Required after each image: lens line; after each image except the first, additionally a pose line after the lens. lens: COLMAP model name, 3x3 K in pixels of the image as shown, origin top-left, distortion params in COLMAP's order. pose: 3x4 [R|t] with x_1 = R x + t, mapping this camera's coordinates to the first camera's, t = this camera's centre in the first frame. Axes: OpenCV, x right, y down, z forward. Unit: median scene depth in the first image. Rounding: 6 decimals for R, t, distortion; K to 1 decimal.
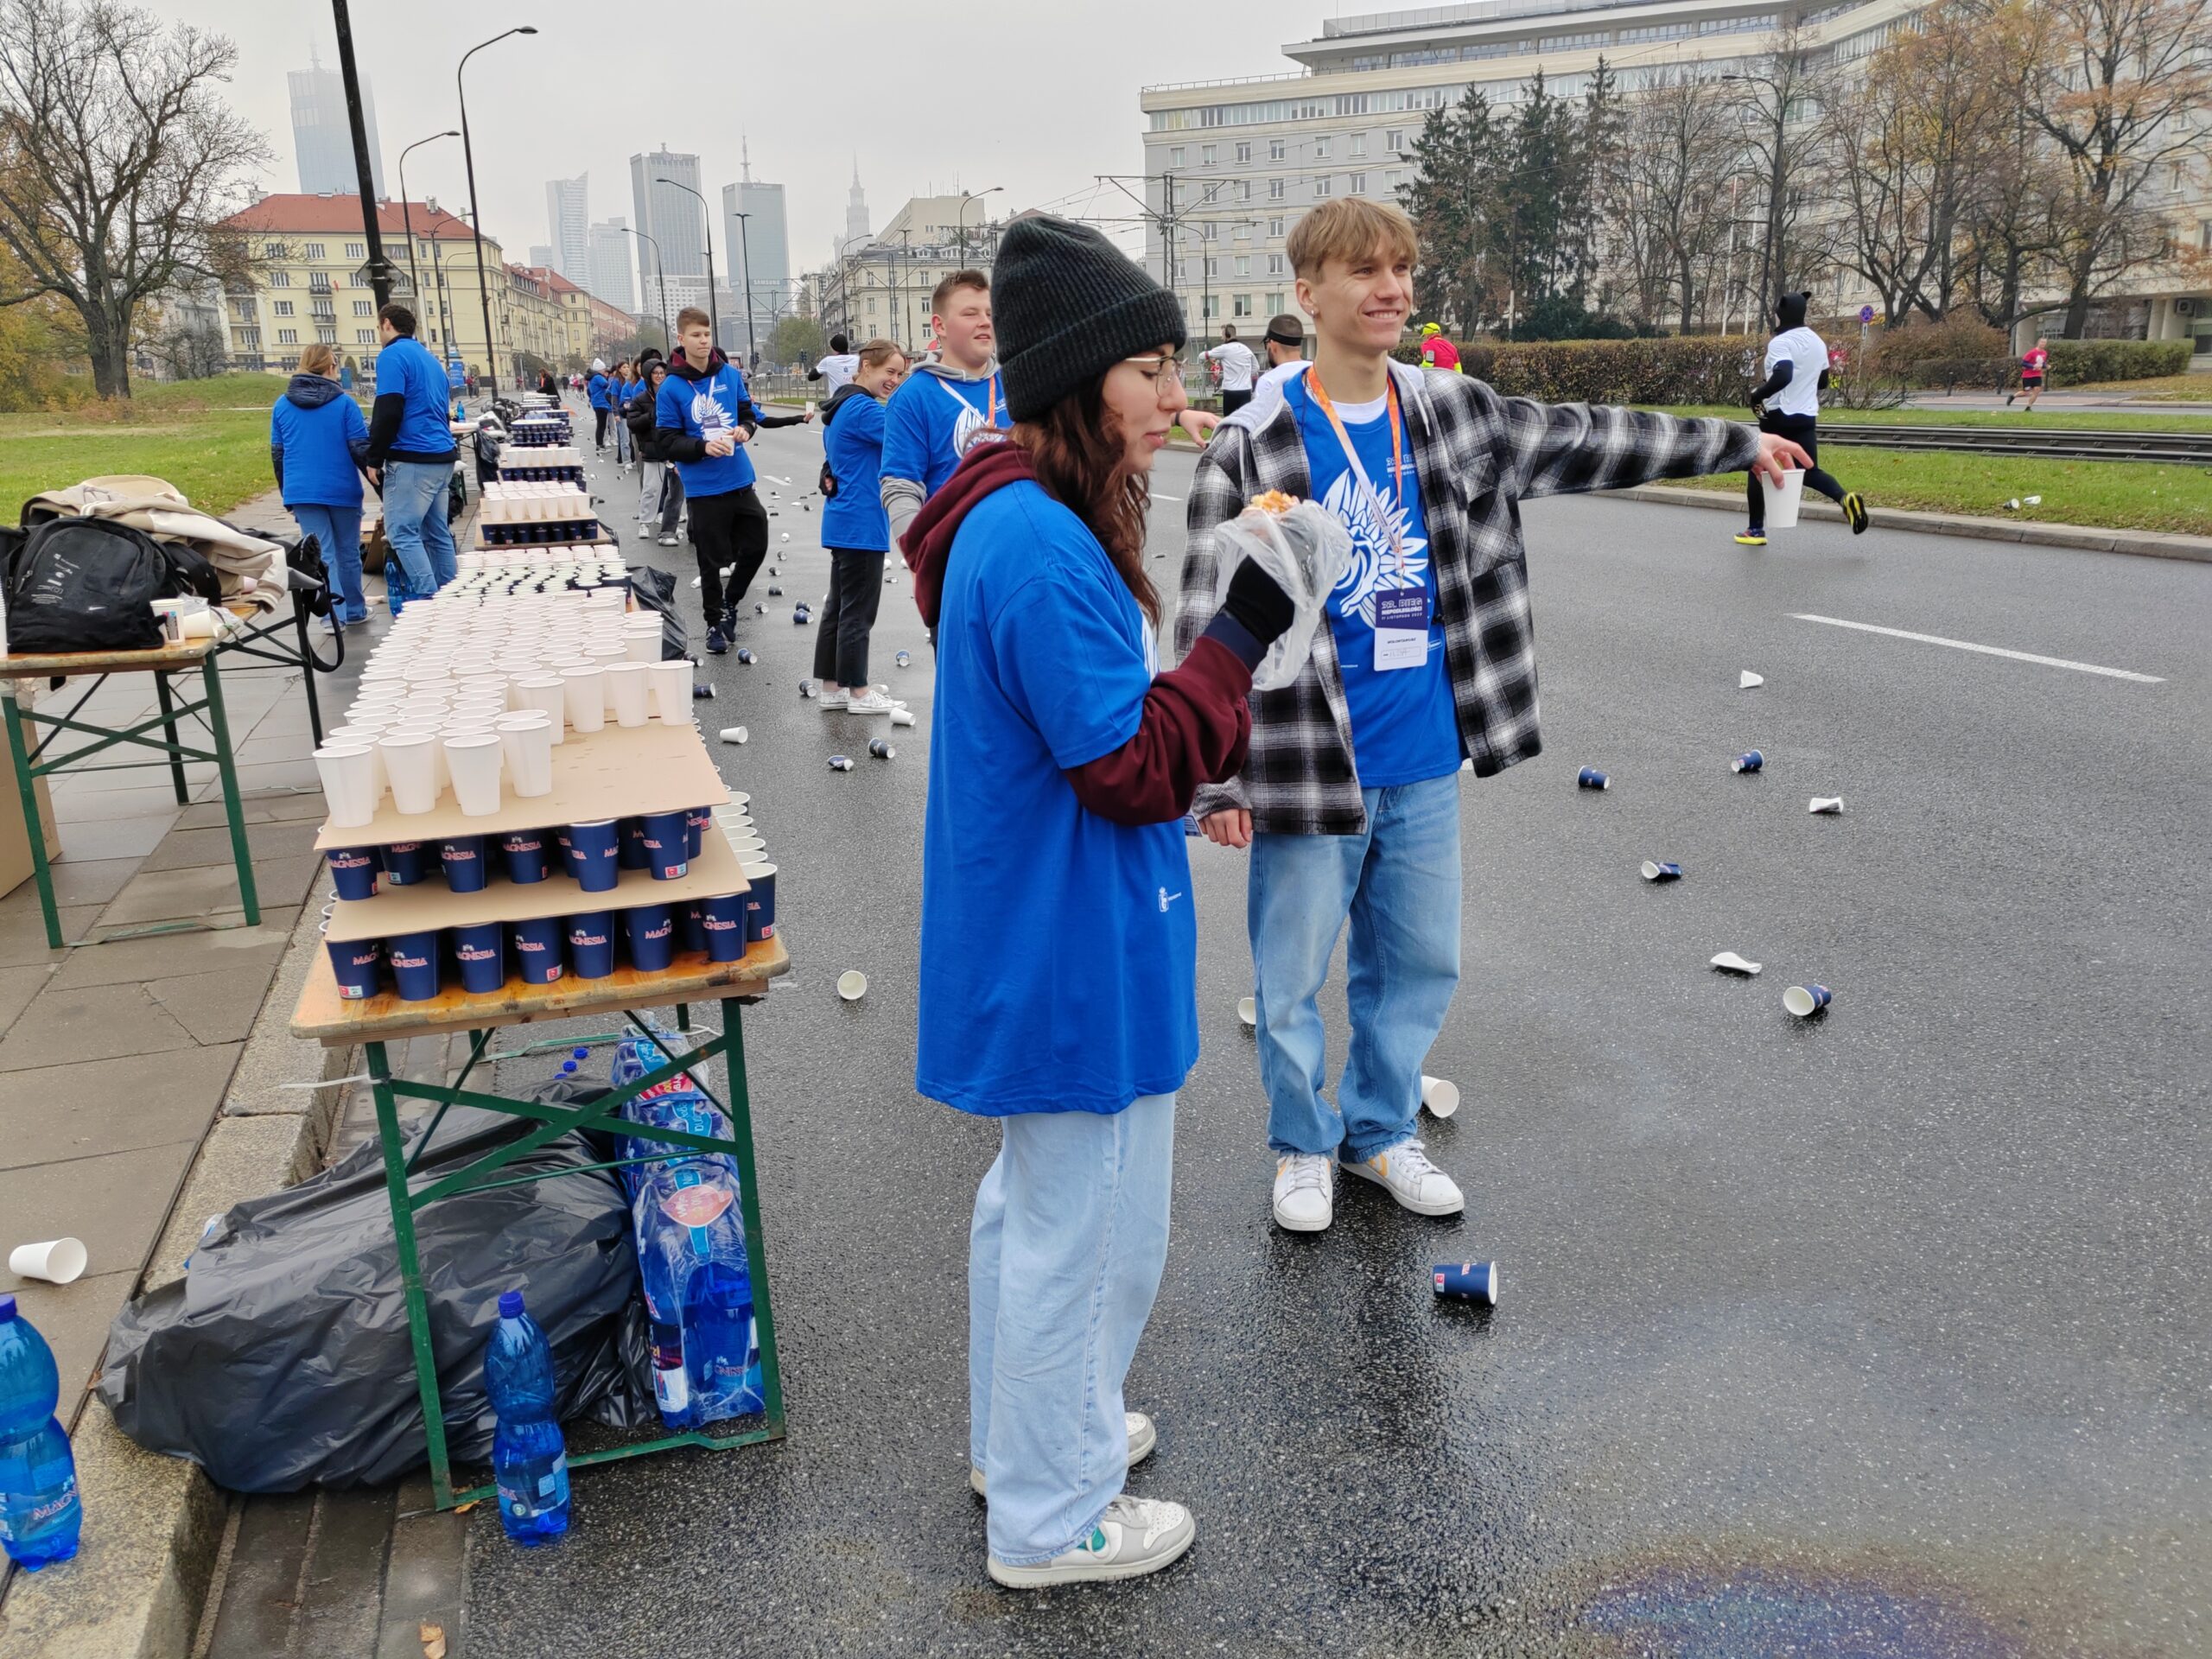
lens RADIAL K [[1727.2, 0, 1110.5], [0, 1727.2, 834.1], [0, 0, 1]] dist [0.012994, 0.007457]
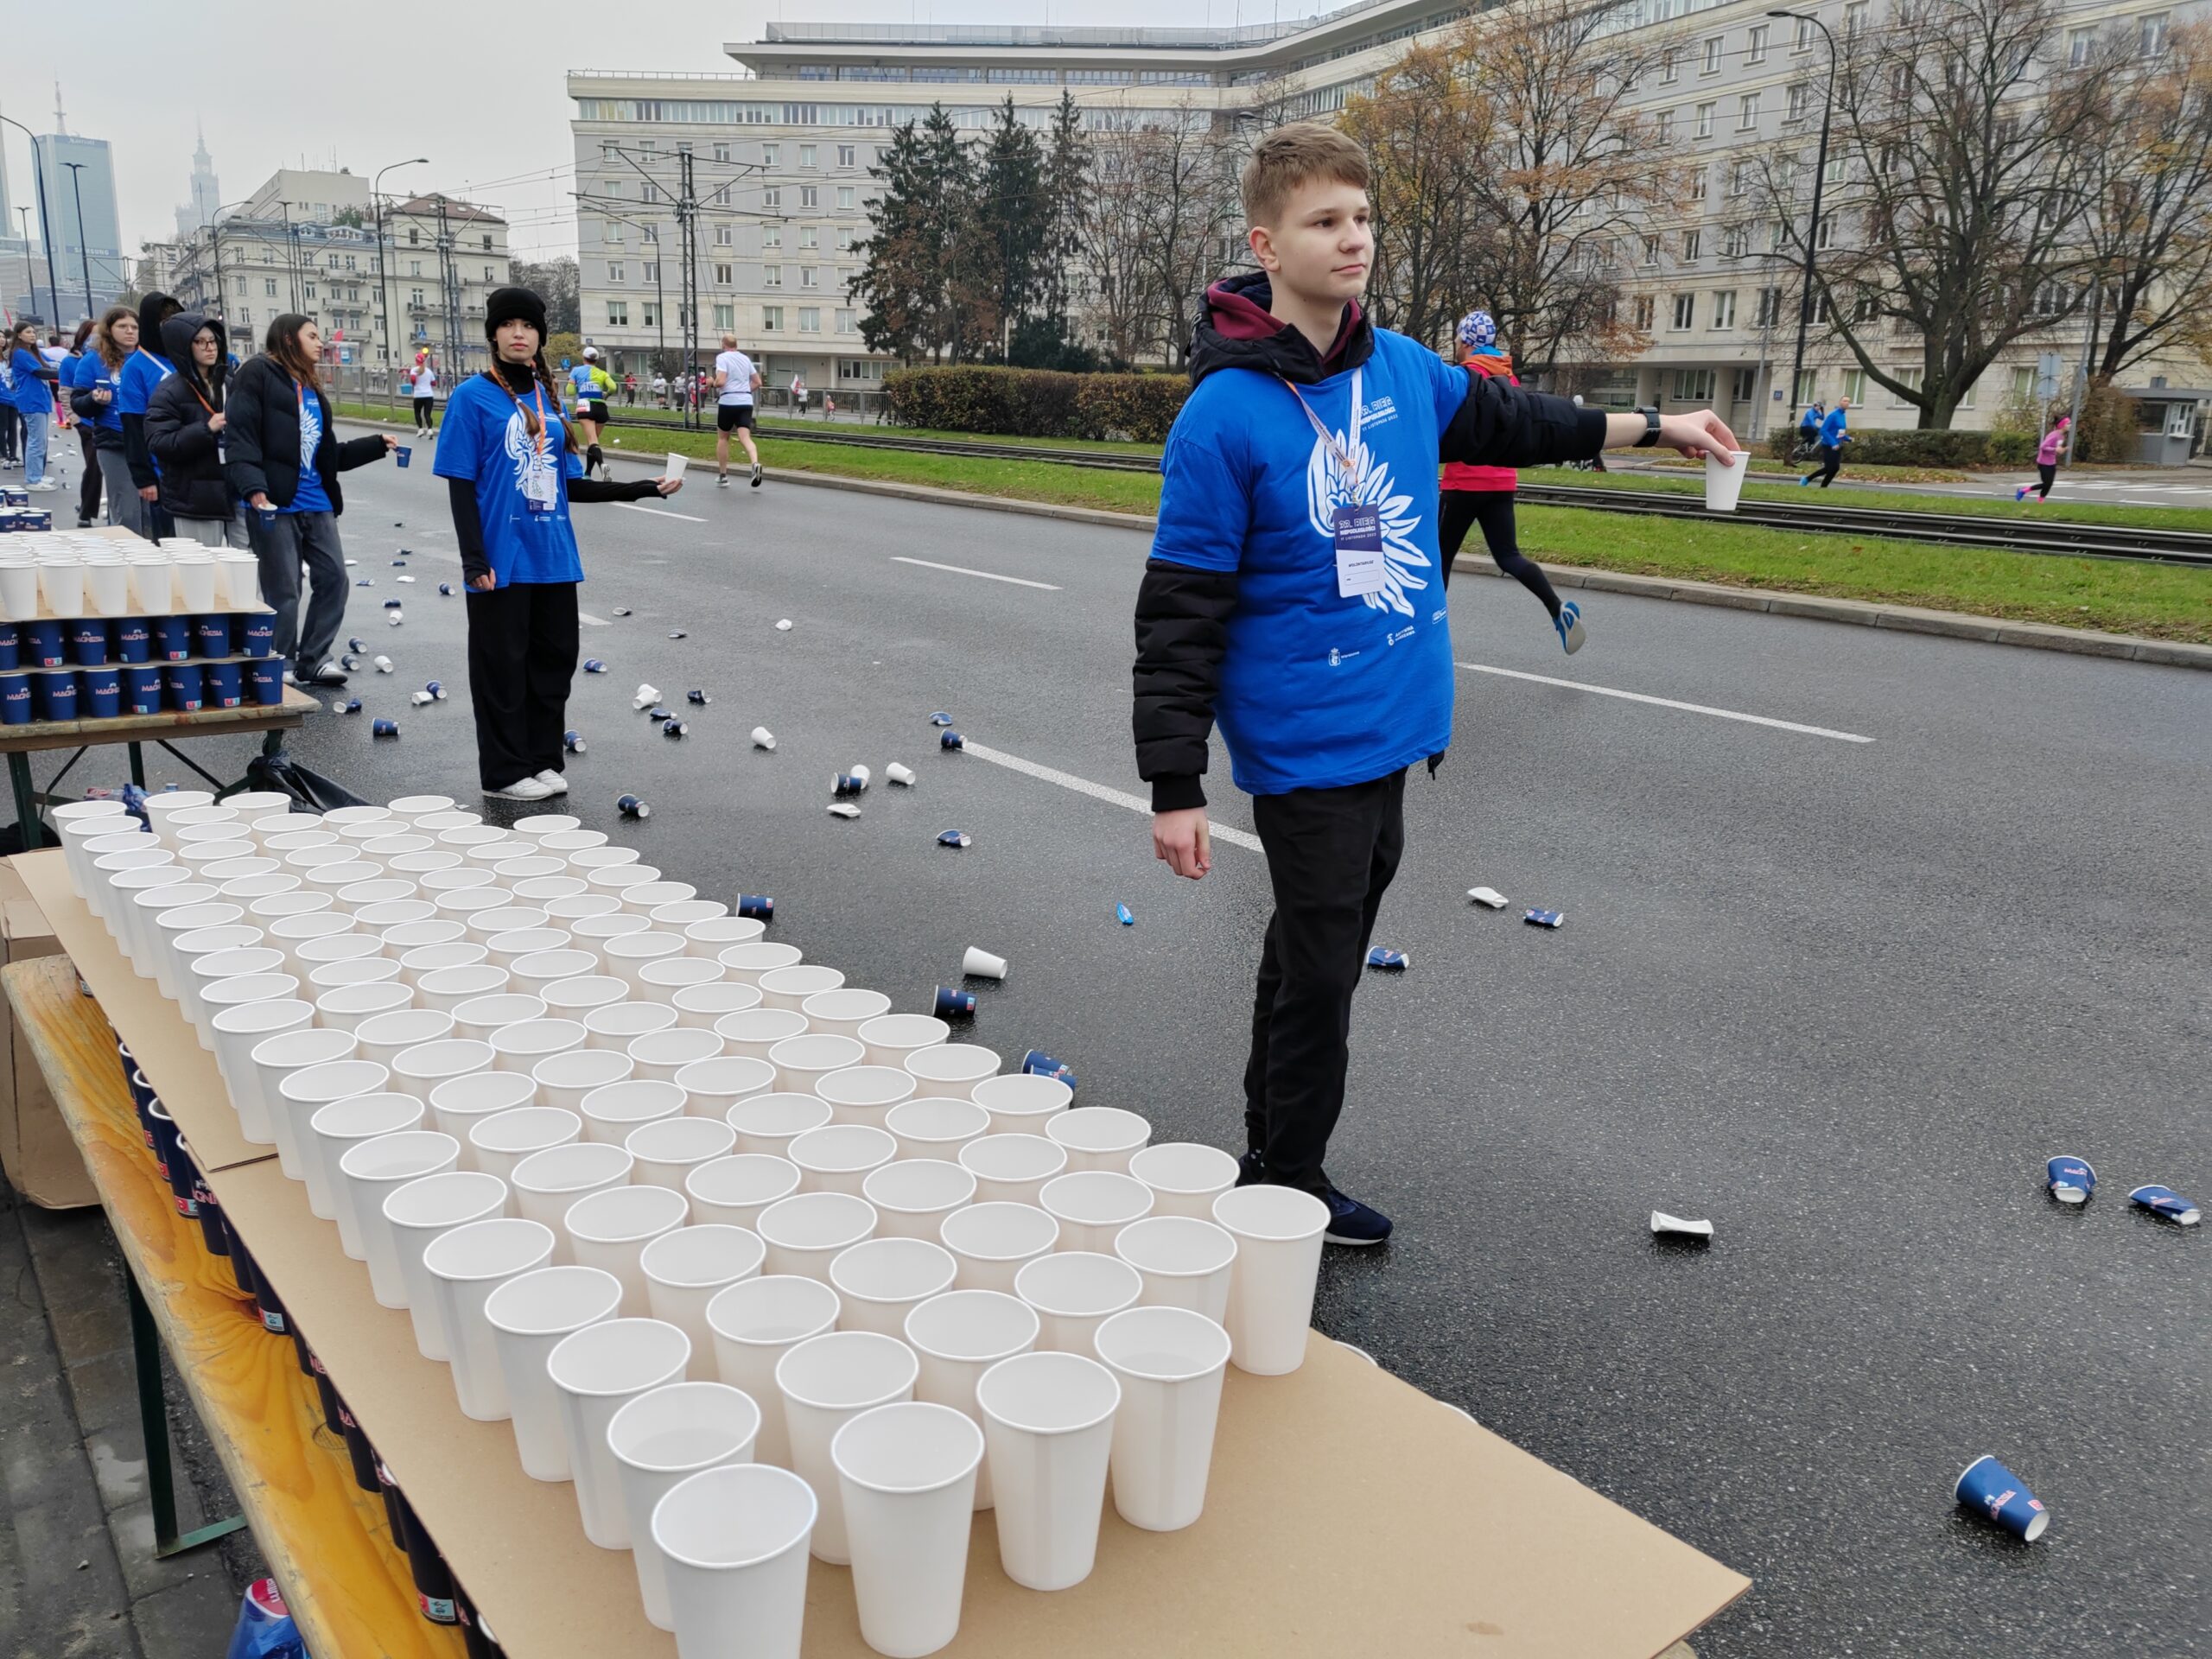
lens RADIAL K [[1727.2, 0, 1093.6], [0, 1727.2, 838.2], [0, 0, 1]] dist [0.012994, 0.007457]
pose [[0.948558, -0.028193, 0.315346, -0.026691], [0.031075, 0.999509, -0.004112, -0.013723], [-0.315075, 0.013700, 0.948968, 0.054457]]
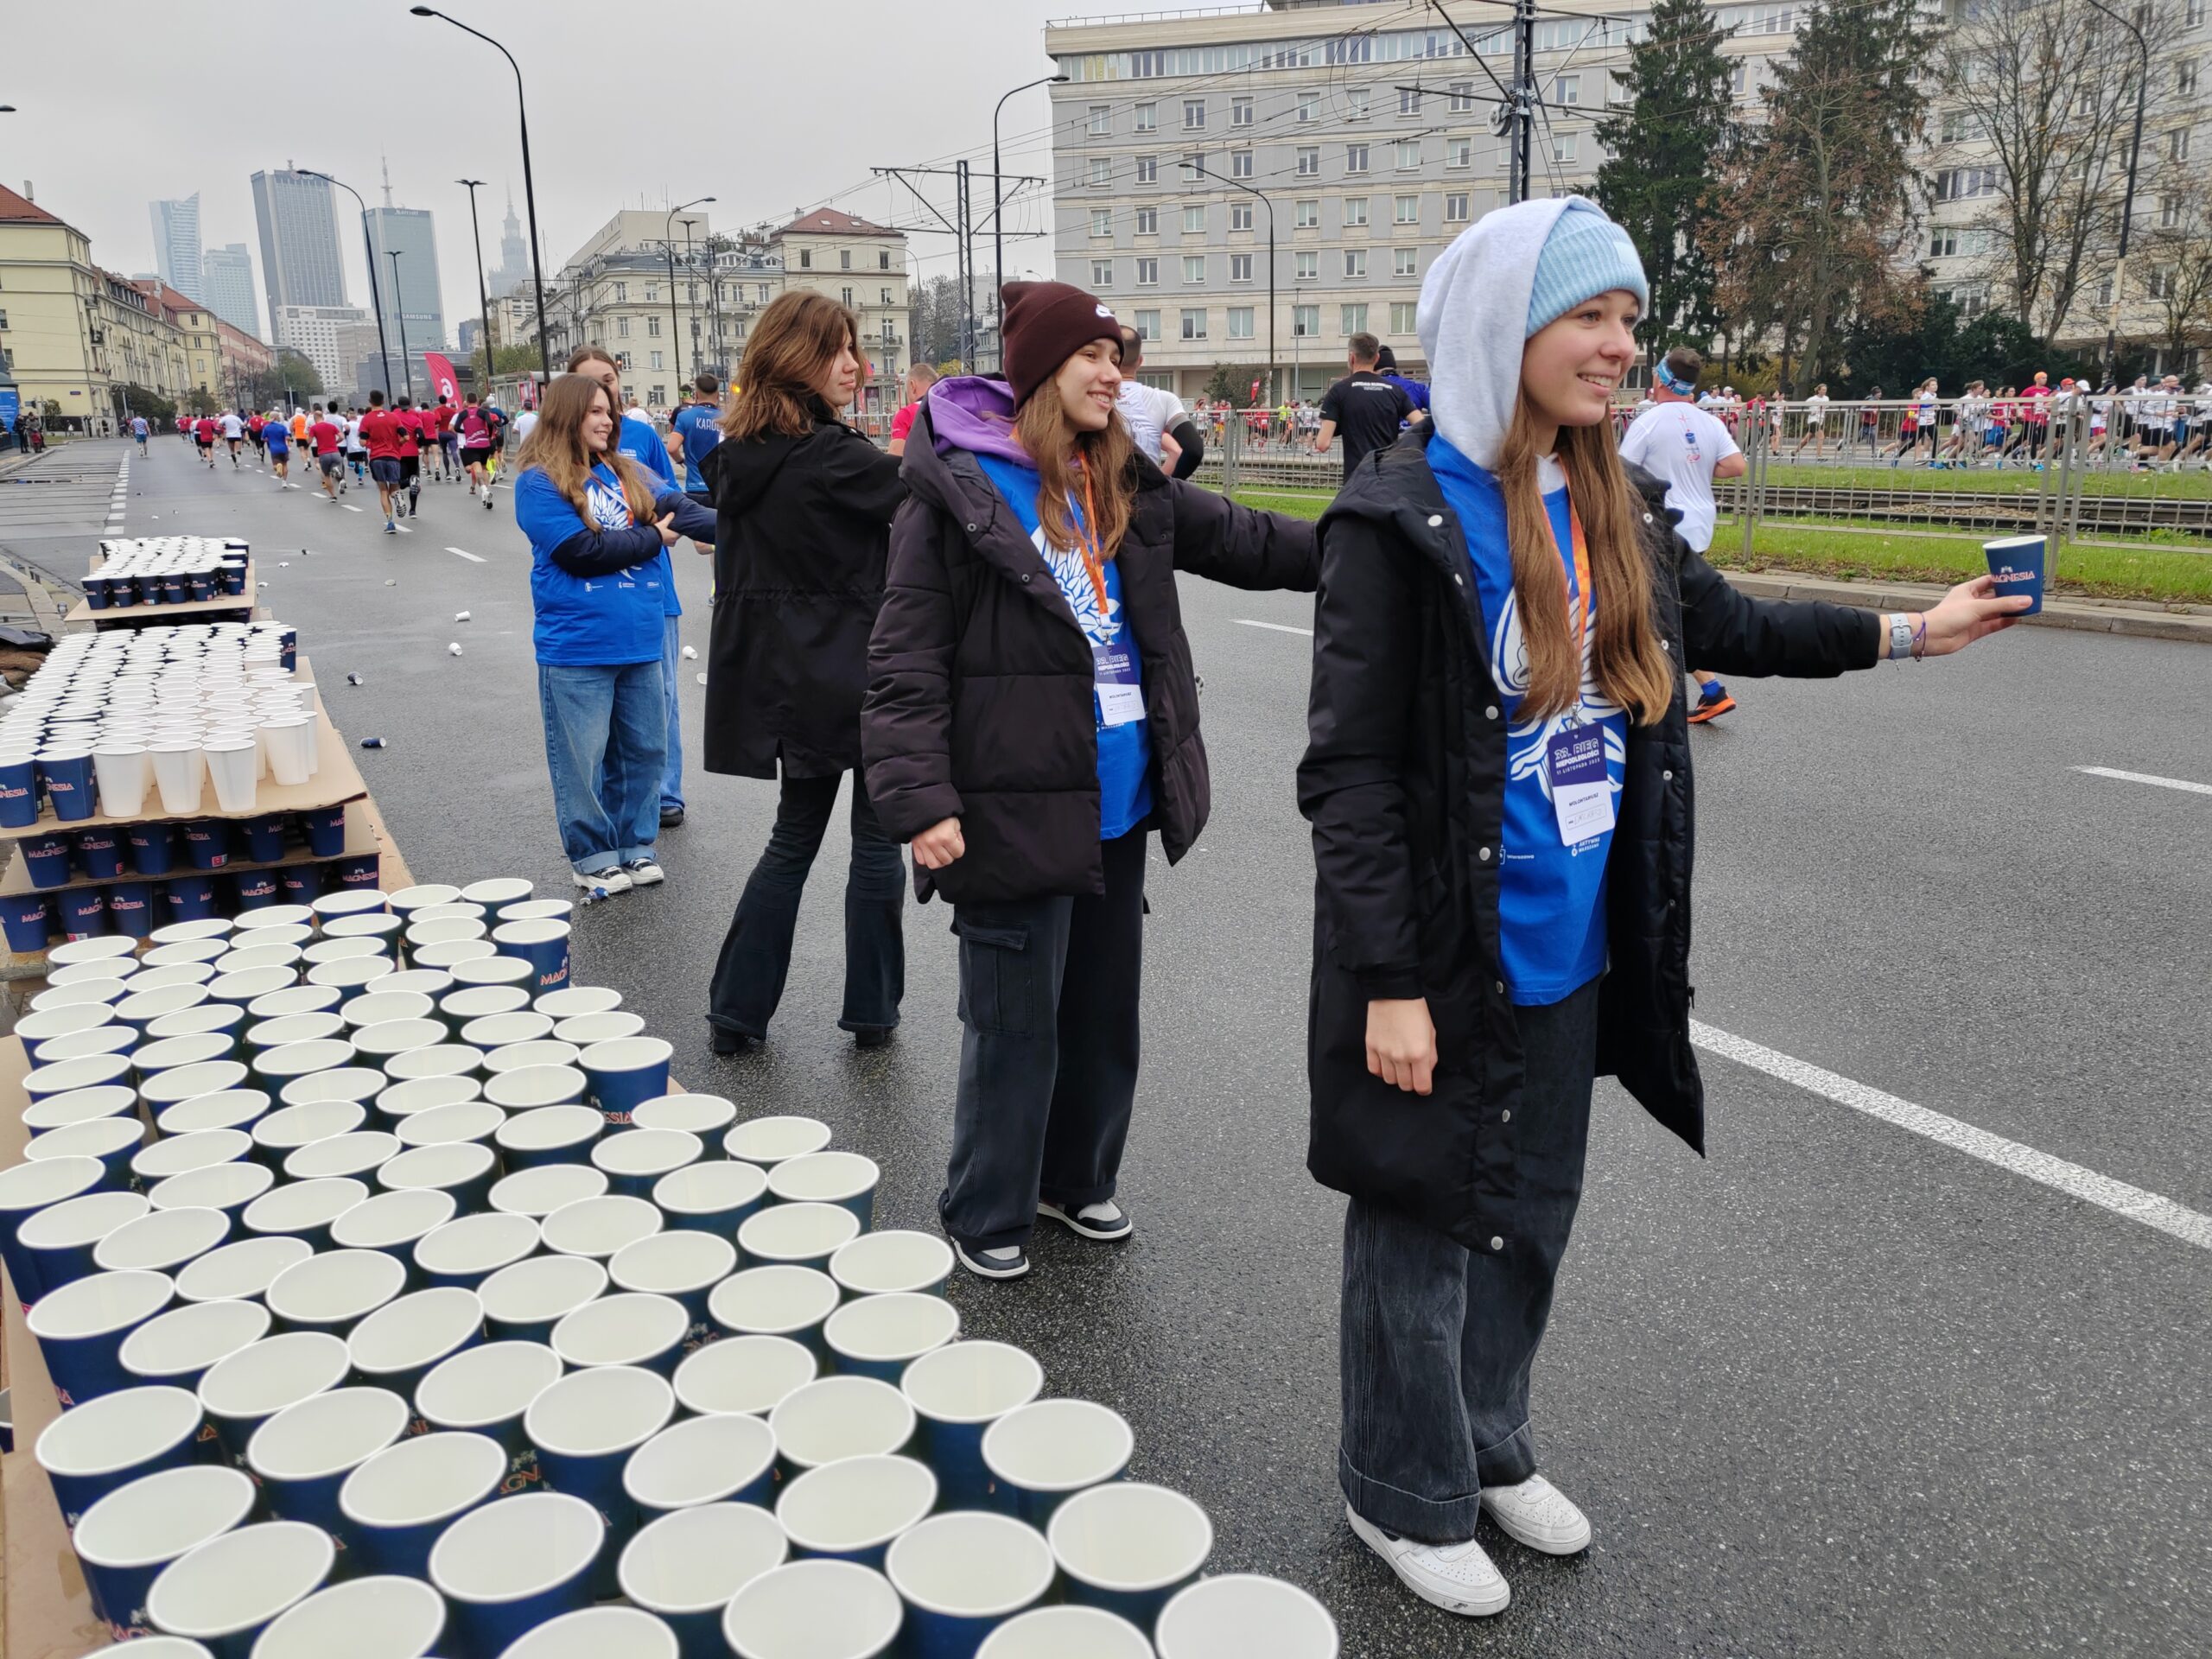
lens RADIAL K [[1727.2, 0, 1088.2], [0, 1727.2, 818.0], [0, 0, 1]] dist [0.012994, 0.007457]
pose [[0.984299, -0.037841, 0.172403, -0.137104], [0.043514, 0.998625, -0.029245, -0.105867], [-0.171060, 0.036288, 0.984592, 0.403833]]
